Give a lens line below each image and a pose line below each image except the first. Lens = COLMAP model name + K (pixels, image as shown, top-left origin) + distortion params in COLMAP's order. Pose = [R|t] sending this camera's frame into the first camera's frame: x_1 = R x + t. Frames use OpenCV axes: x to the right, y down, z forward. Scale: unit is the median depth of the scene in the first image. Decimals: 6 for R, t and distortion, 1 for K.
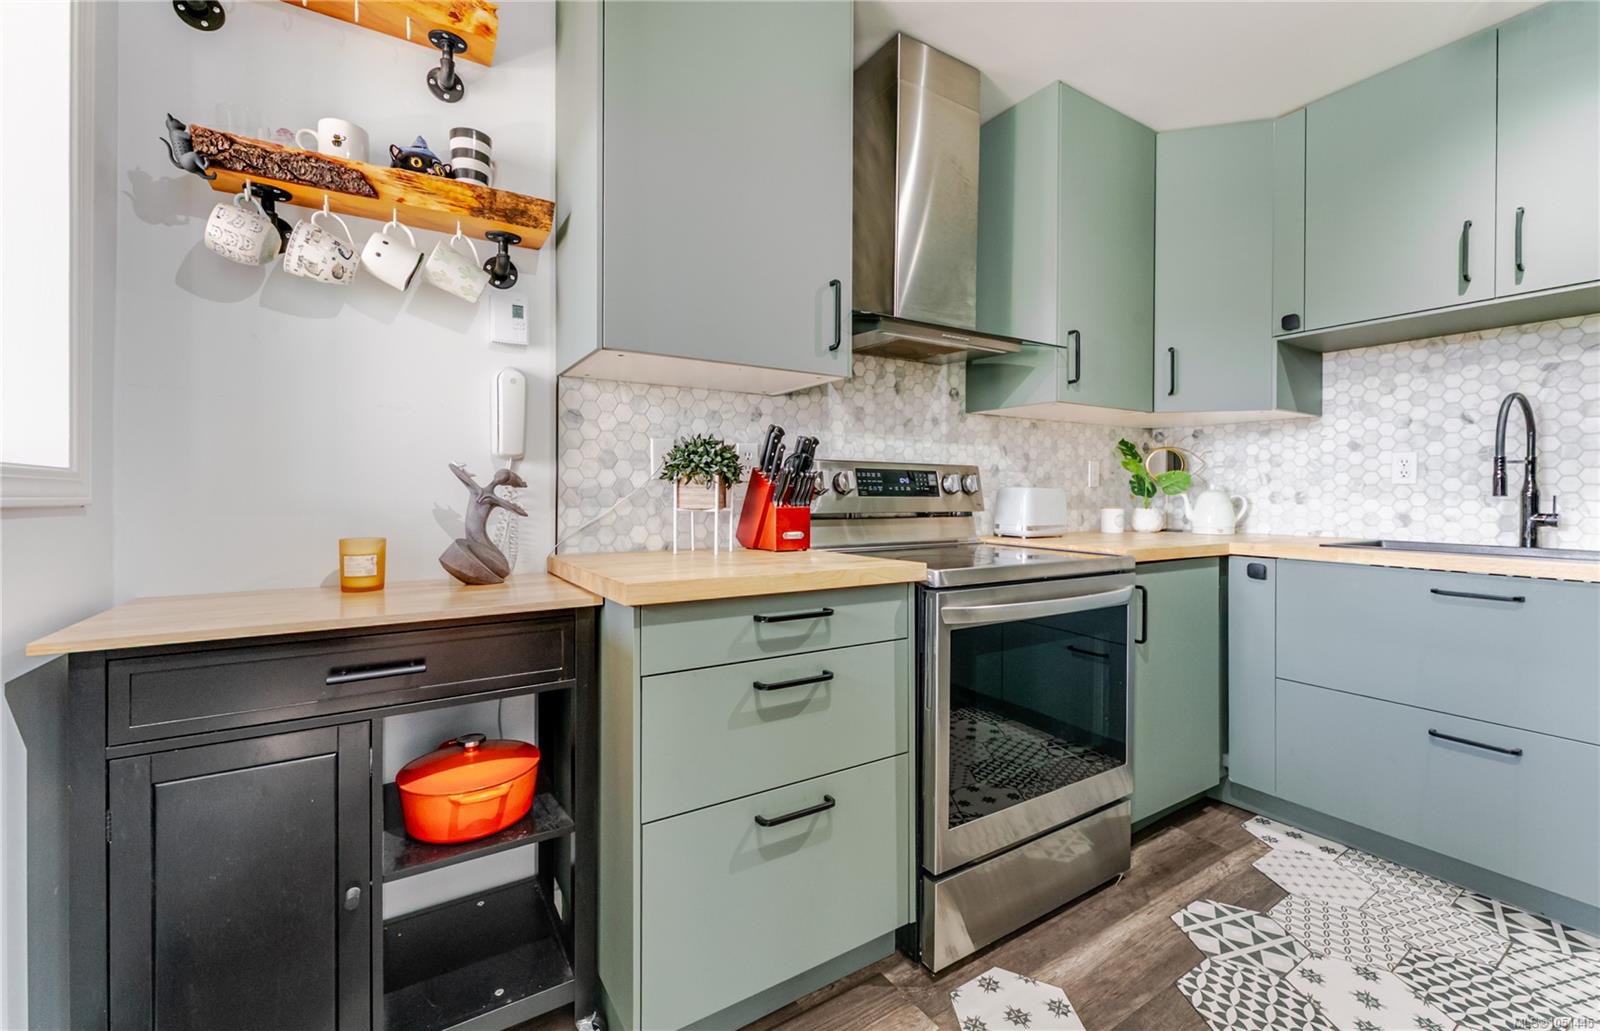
lens RADIAL K [[654.5, 0, 808.4], [0, 654.5, 495.4], [0, 0, 1]] dist [0.000108, -0.000183]
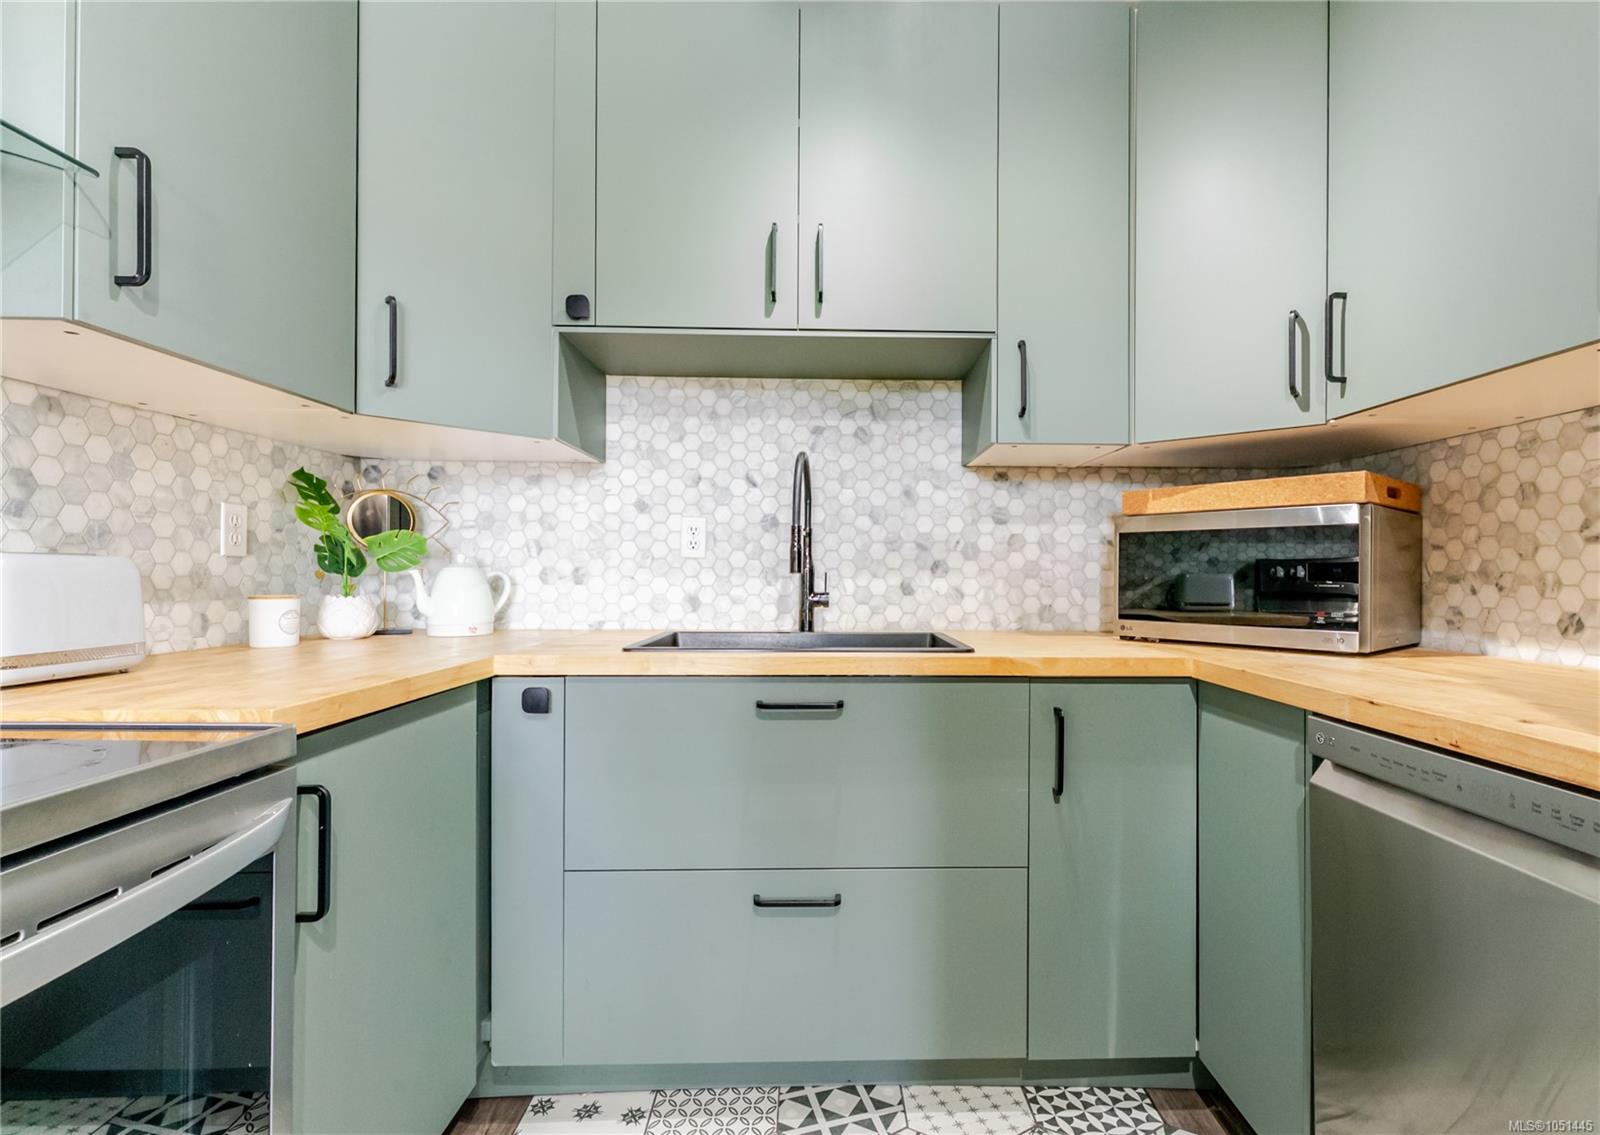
lens RADIAL K [[772.9, 0, 853.3], [0, 772.9, 568.0], [0, 0, 1]] dist [0.000434, -0.000614]
pose [[0.508371, 0.001853, 0.861136, 0.200026], [0.000603, 0.999997, -0.002508, -0.002500], [-0.861138, 0.001794, 0.508368, 0.348819]]
